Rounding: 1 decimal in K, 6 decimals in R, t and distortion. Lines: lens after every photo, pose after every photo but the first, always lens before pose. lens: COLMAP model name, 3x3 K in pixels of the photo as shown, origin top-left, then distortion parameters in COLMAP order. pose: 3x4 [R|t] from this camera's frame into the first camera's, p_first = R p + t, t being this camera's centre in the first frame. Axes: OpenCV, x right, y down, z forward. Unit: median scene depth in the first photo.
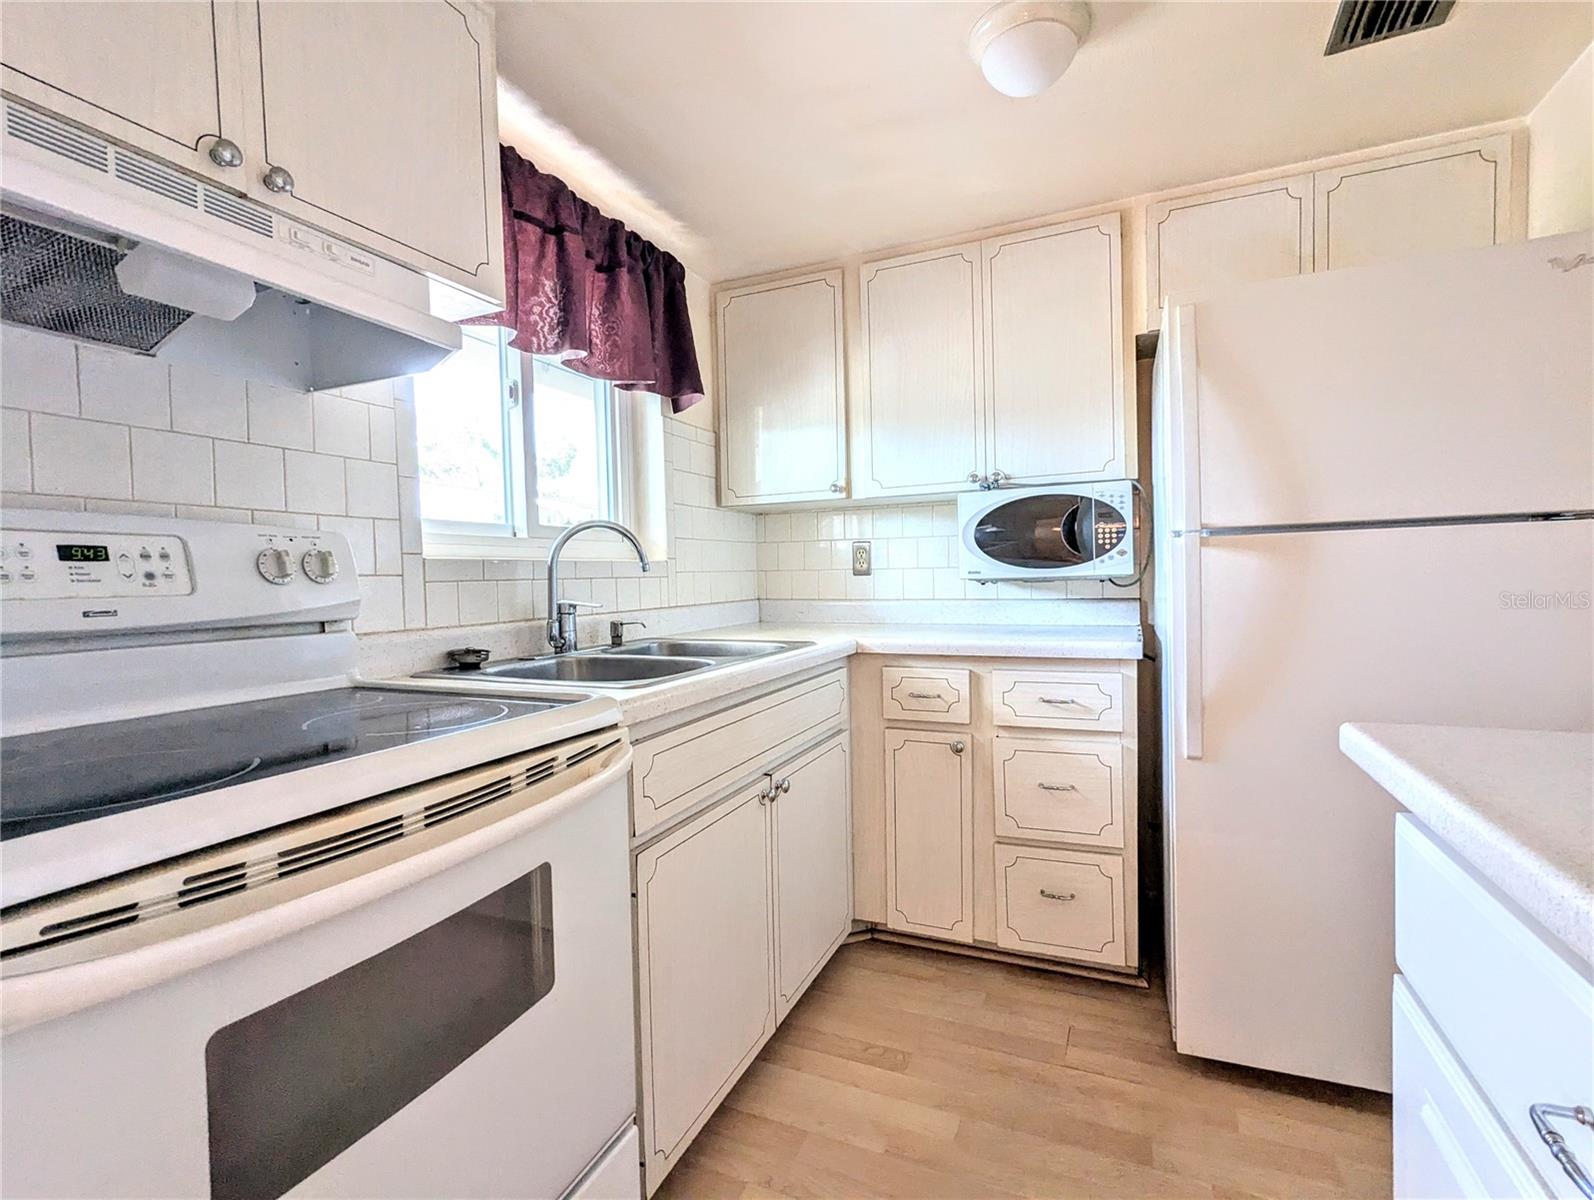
lens RADIAL K [[753.7, 0, 794.5], [0, 753.7, 602.4], [0, 0, 1]] dist [-0.004259, 0.000001]
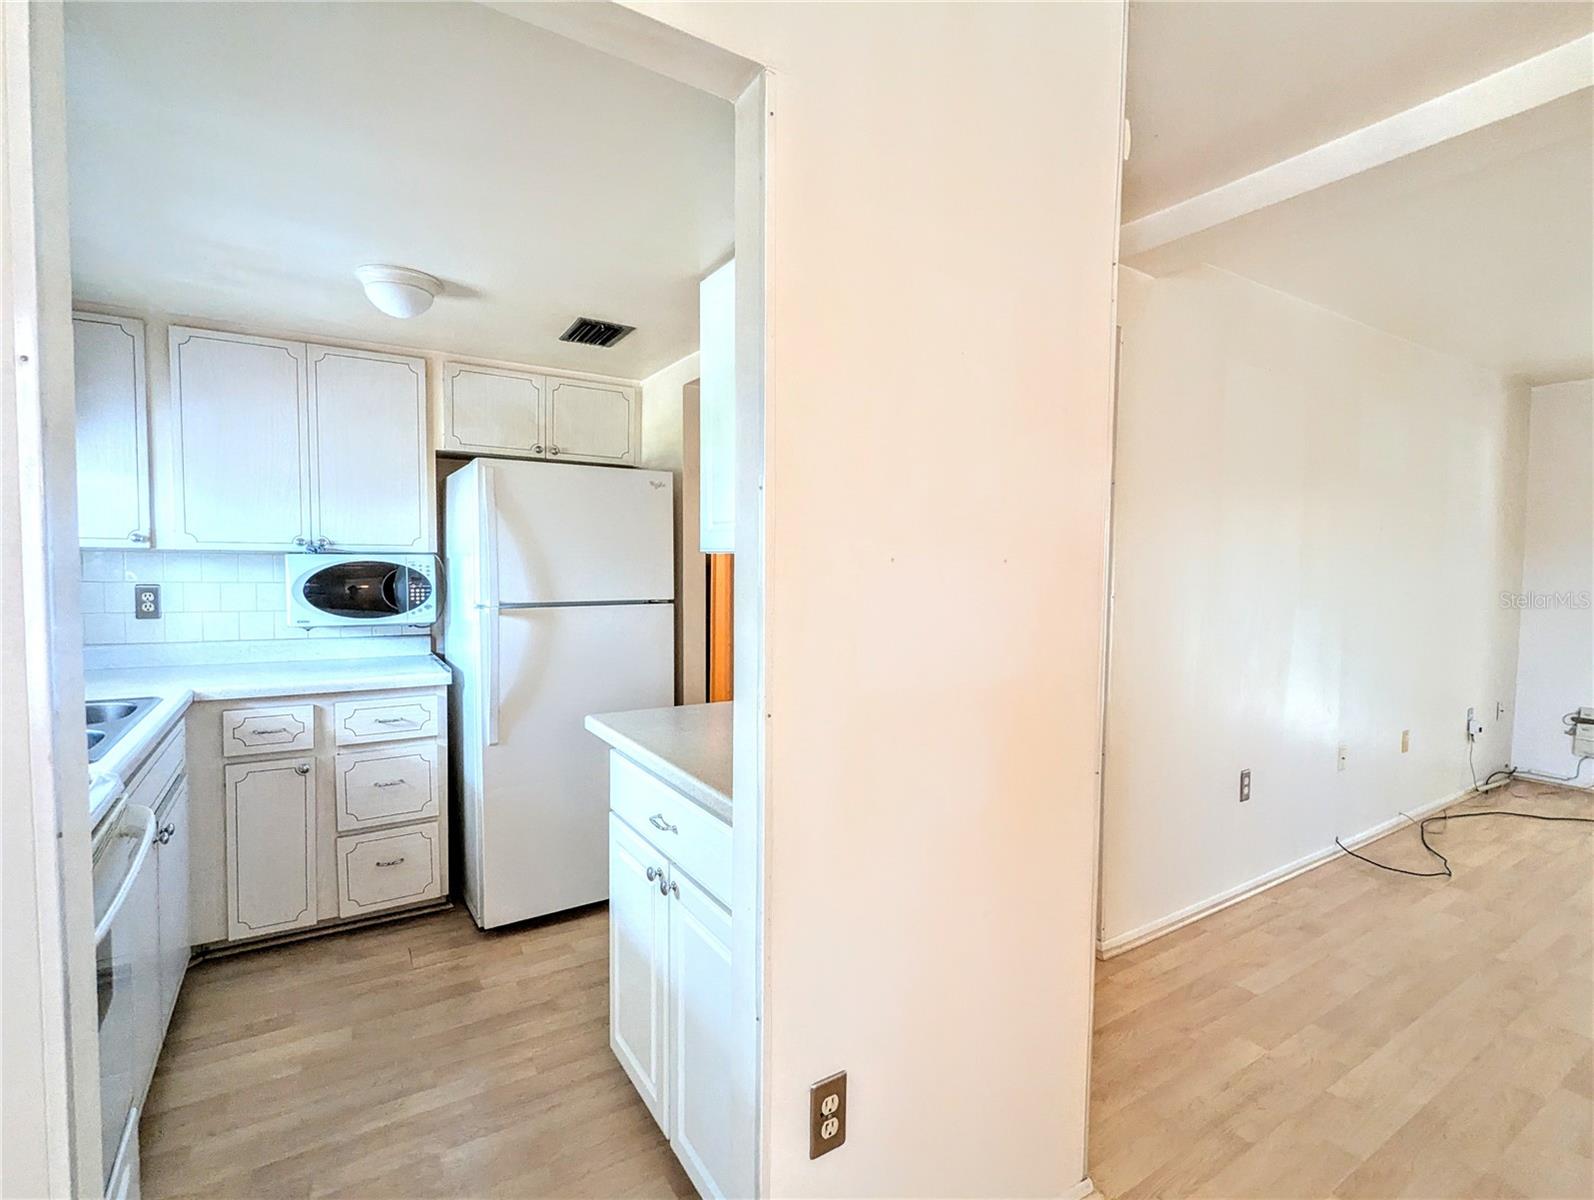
lens RADIAL K [[756.3, 0, 795.7], [0, 756.3, 602.2], [0, 0, 1]] dist [-0.002963, 0.001344]
pose [[0.556670, -0.011844, 0.830649, -0.357808], [0.002195, 0.999916, 0.012786, -0.093758], [-0.830731, -0.005294, 0.556649, -0.351564]]
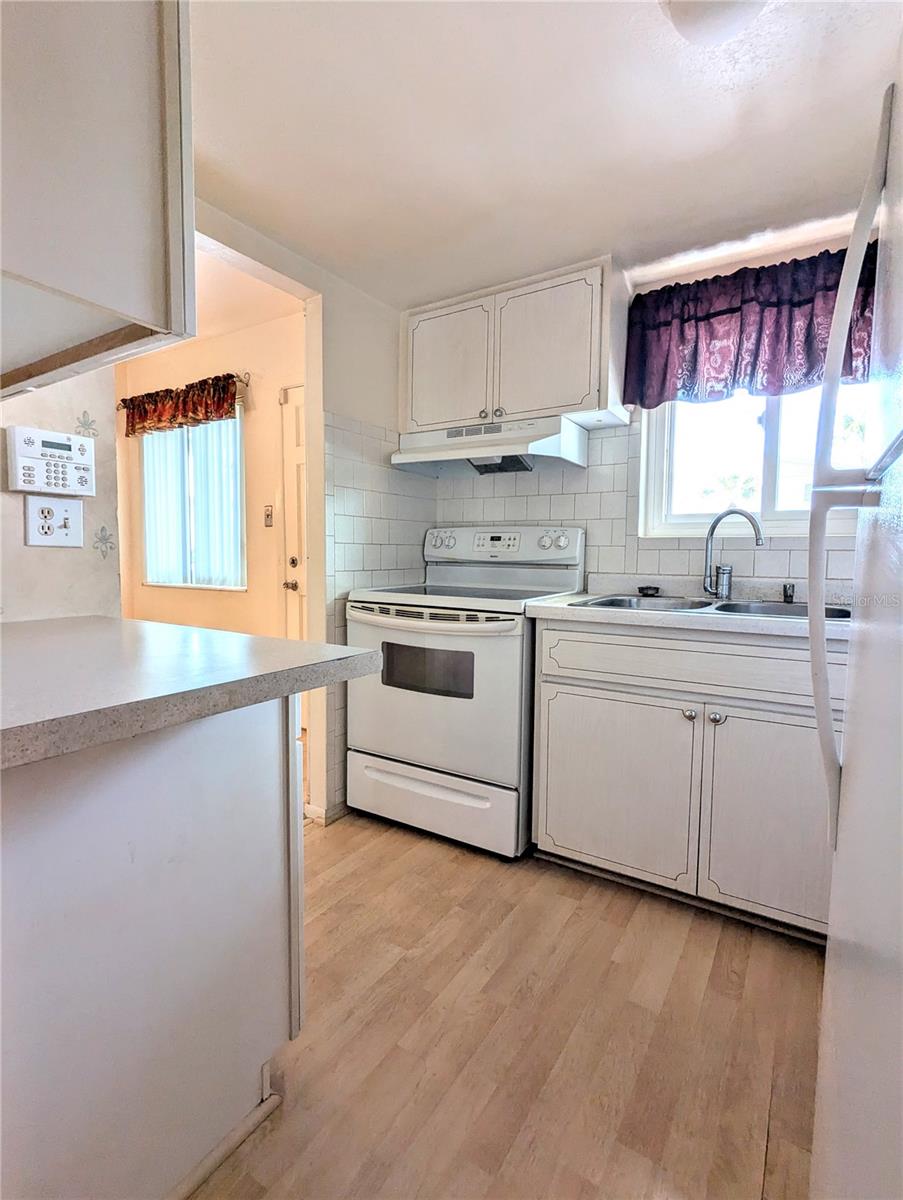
lens RADIAL K [[569.3, 0, 451.5], [0, 569.3, 600.0], [0, 0, 1]] dist [-0.002963, 0.001344]
pose [[-0.153054, 0.101027, -0.983040, 0.796318], [-0.039673, 0.993331, 0.108261, -0.028883], [0.987421, 0.055570, -0.148025, 0.574580]]
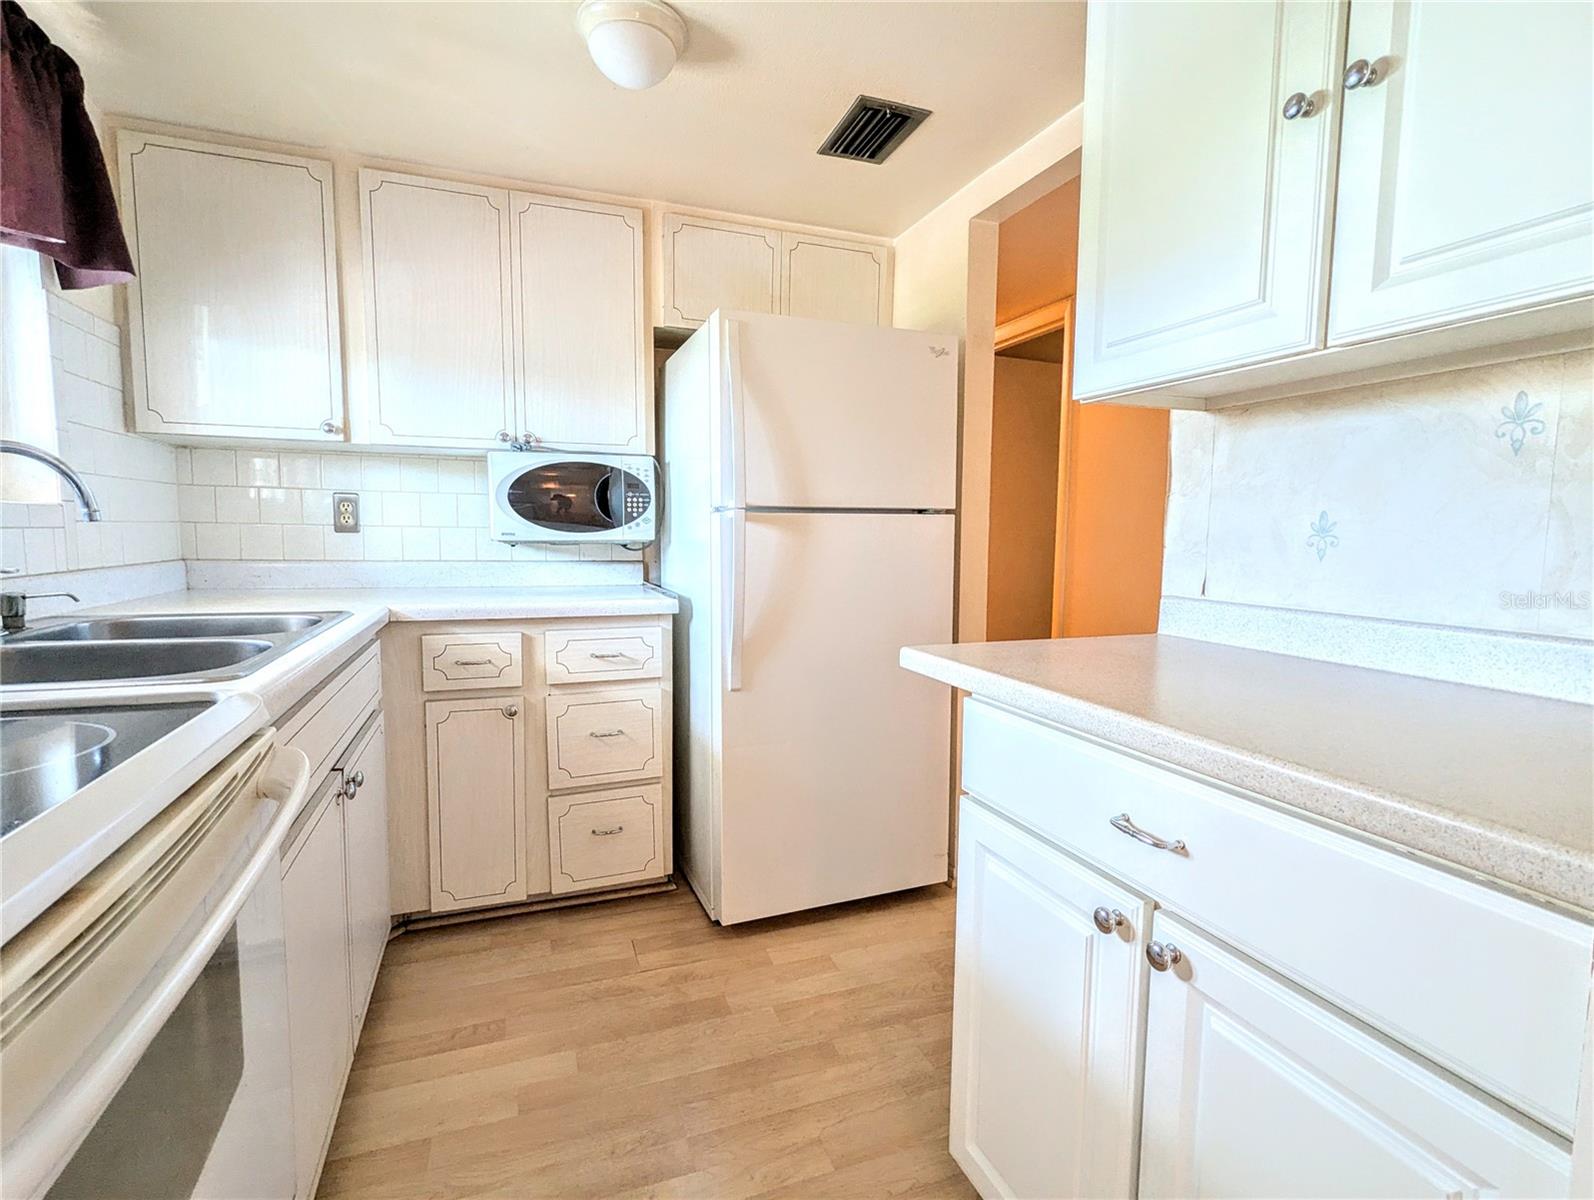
lens RADIAL K [[753.7, 0, 794.5], [0, 753.7, 602.4], [0, 0, 1]] dist [-0.004259, 0.000001]
pose [[0.711251, -0.035175, 0.702057, -0.211001], [-0.003243, 0.998572, 0.053317, -0.004609], [-0.702930, -0.040199, 0.710122, 0.037920]]
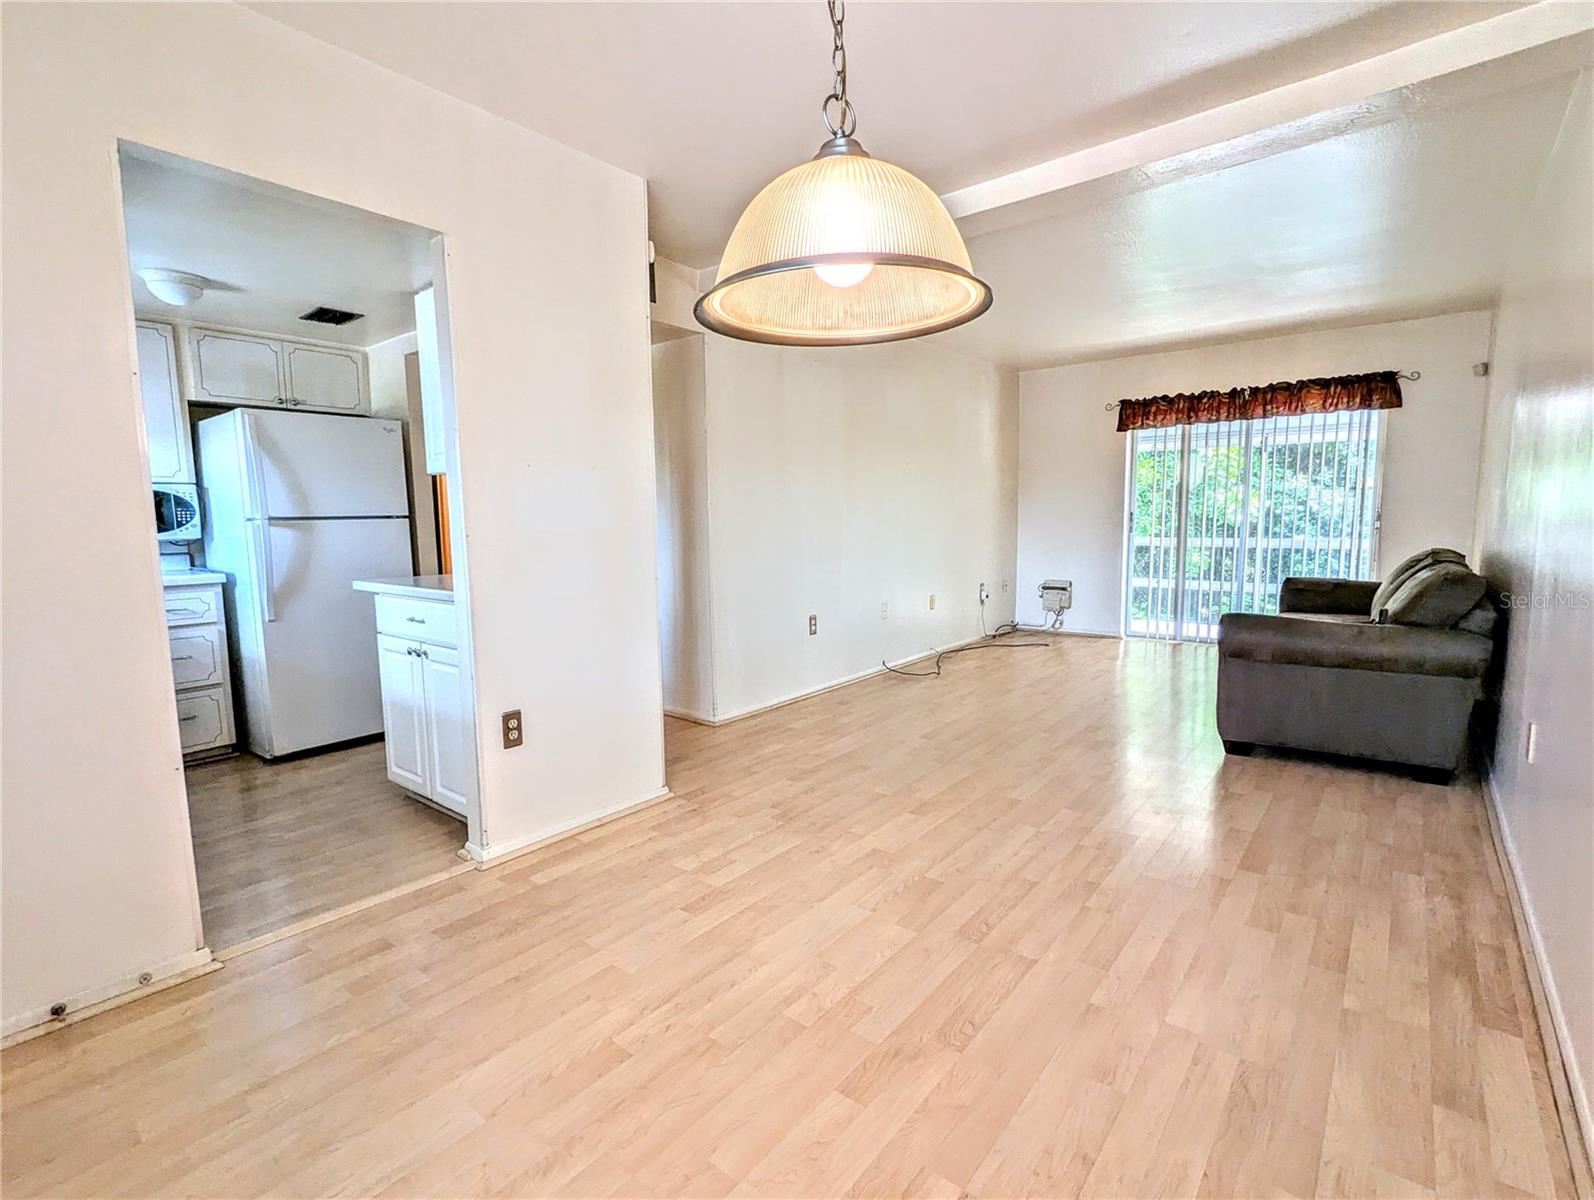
lens RADIAL K [[756.3, 0, 795.7], [0, 756.3, 602.2], [0, 0, 1]] dist [-0.002963, 0.001344]
pose [[0.264022, -0.087122, 0.960574, -0.930117], [0.038547, 0.996070, 0.079746, 0.025671], [-0.963746, 0.015973, 0.266343, -0.845145]]
